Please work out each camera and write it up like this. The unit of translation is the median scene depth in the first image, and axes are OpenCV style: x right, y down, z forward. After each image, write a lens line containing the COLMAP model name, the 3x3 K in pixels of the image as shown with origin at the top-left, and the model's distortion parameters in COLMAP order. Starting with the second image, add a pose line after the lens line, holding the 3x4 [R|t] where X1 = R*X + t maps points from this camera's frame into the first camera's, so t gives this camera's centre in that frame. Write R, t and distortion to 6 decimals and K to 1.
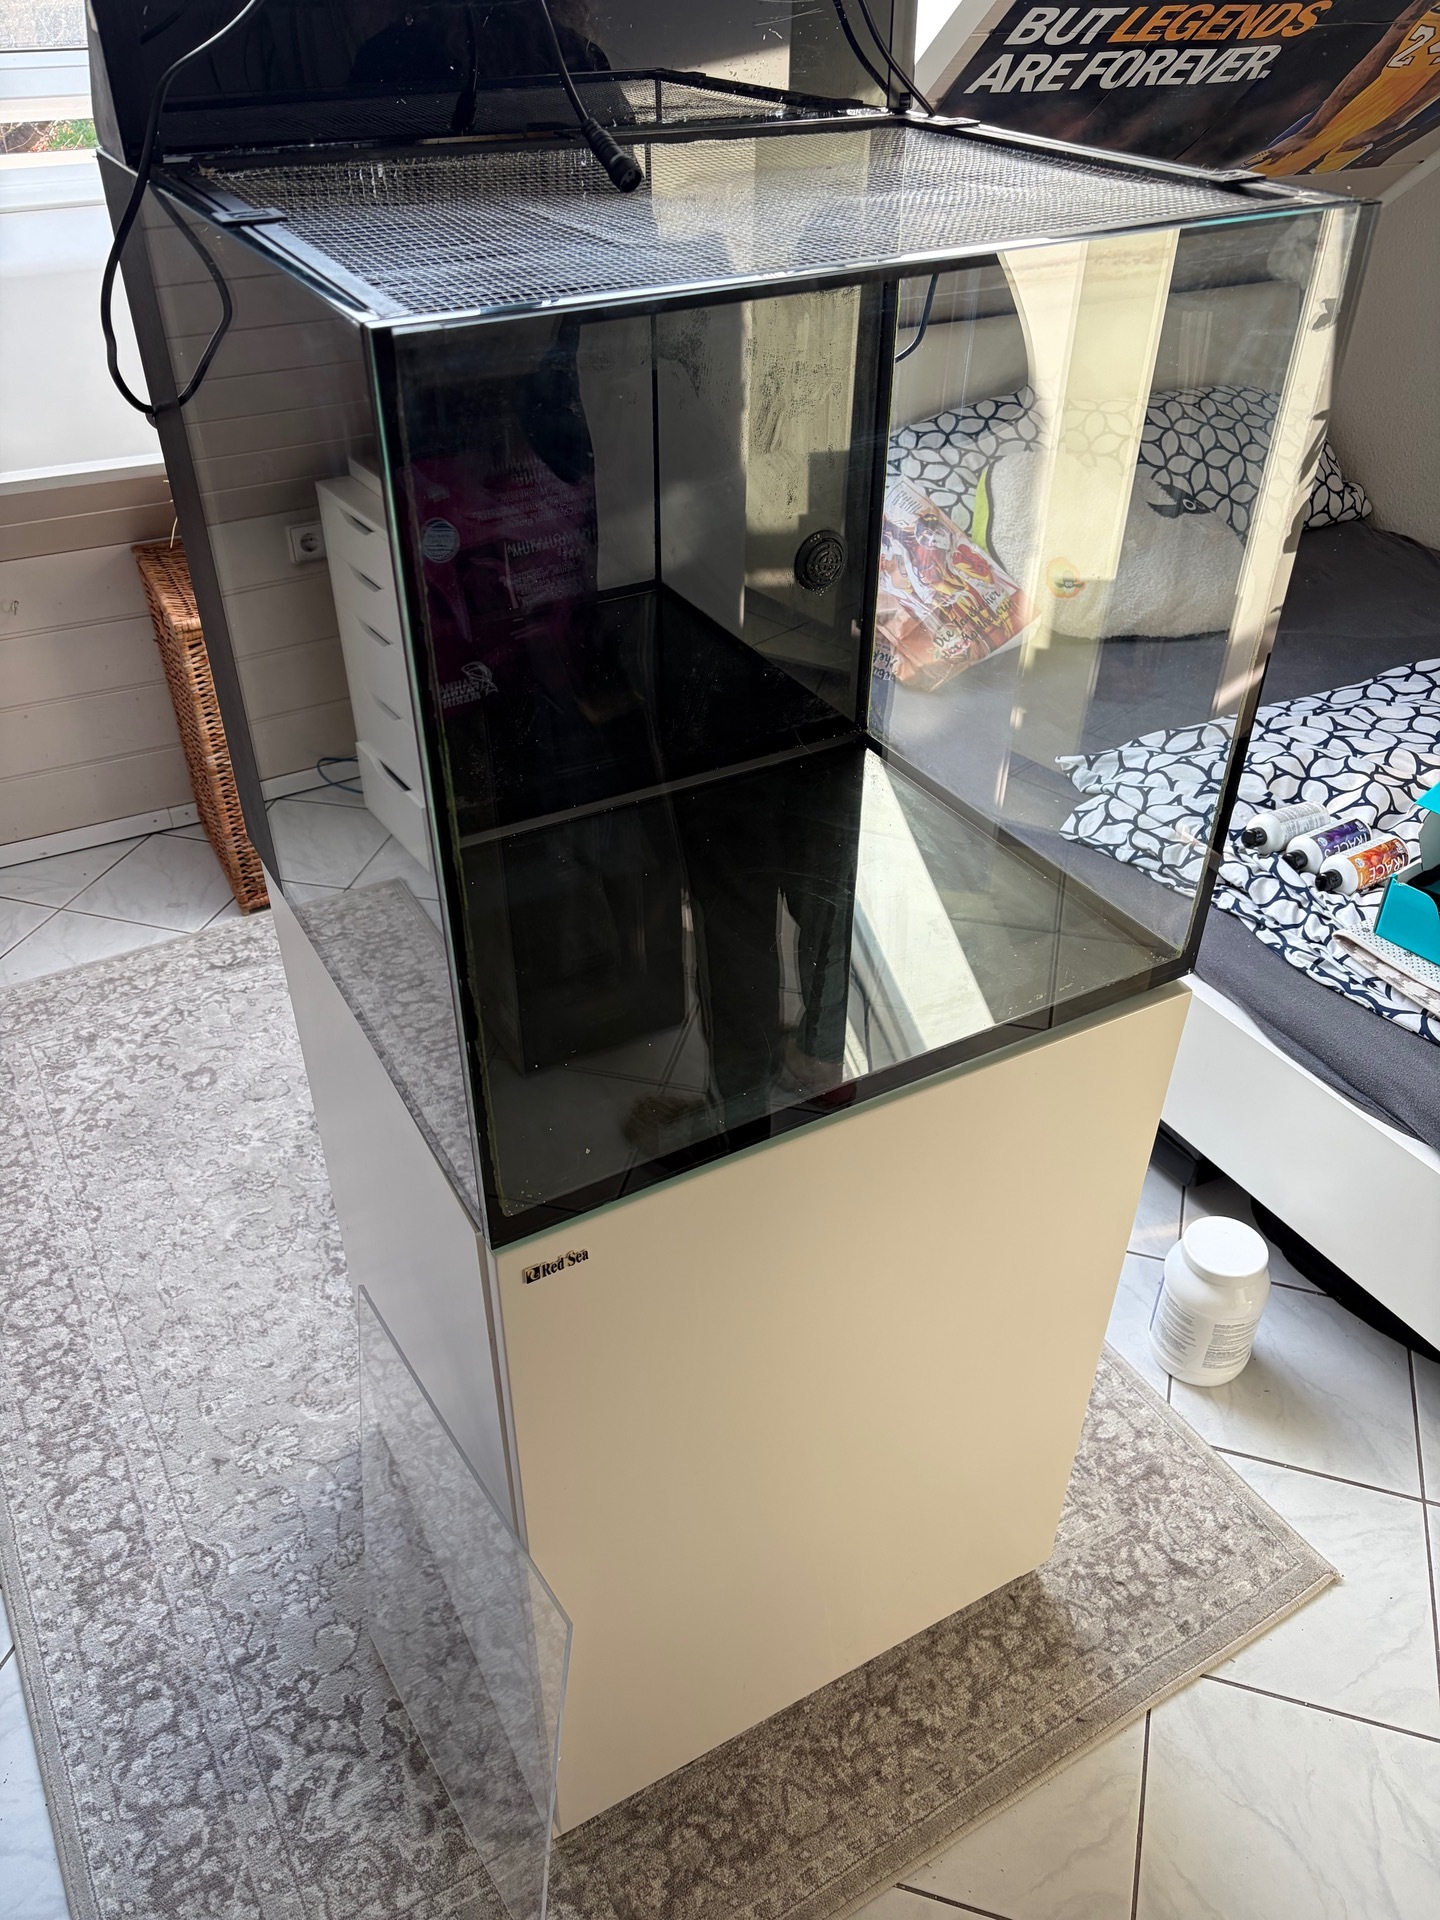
lens RADIAL K [[1459.4, 0, 720.0], [0, 1459.4, 960.0], [0, 0, 1]] dist [0.080362, -0.098815]
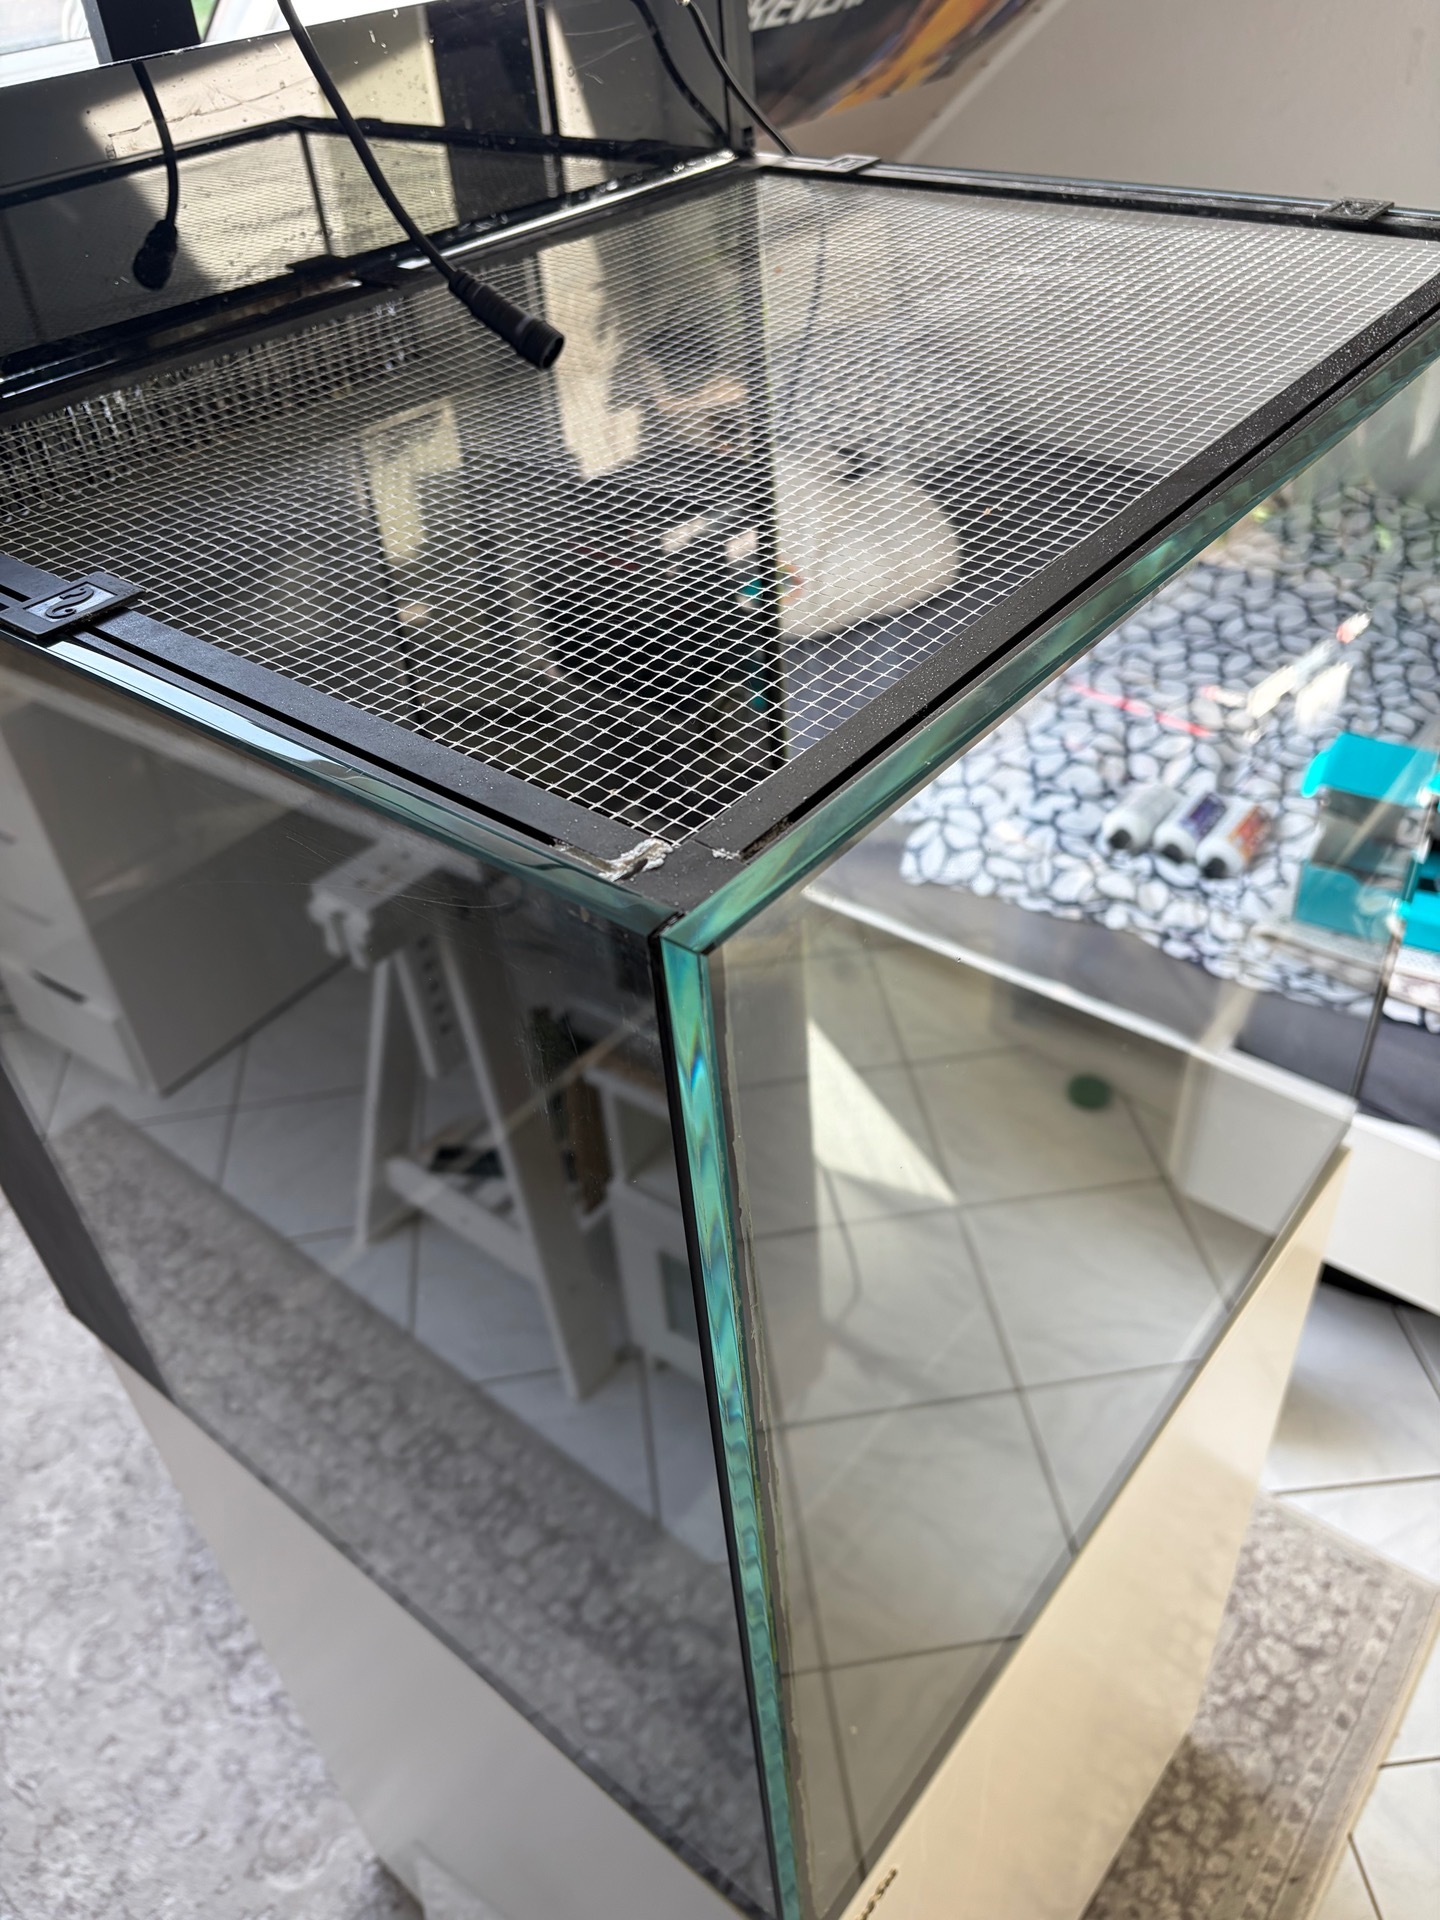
lens RADIAL K [[1450.7, 0, 724.3], [0, 1450.7, 939.0], [0, 0, 1]] dist [0.002174, -0.004910]
pose [[0.925034, -0.288115, 0.247593, -0.106651], [0.277993, 0.957595, 0.075706, -0.162361], [-0.258906, -0.001202, 0.965902, 0.196770]]
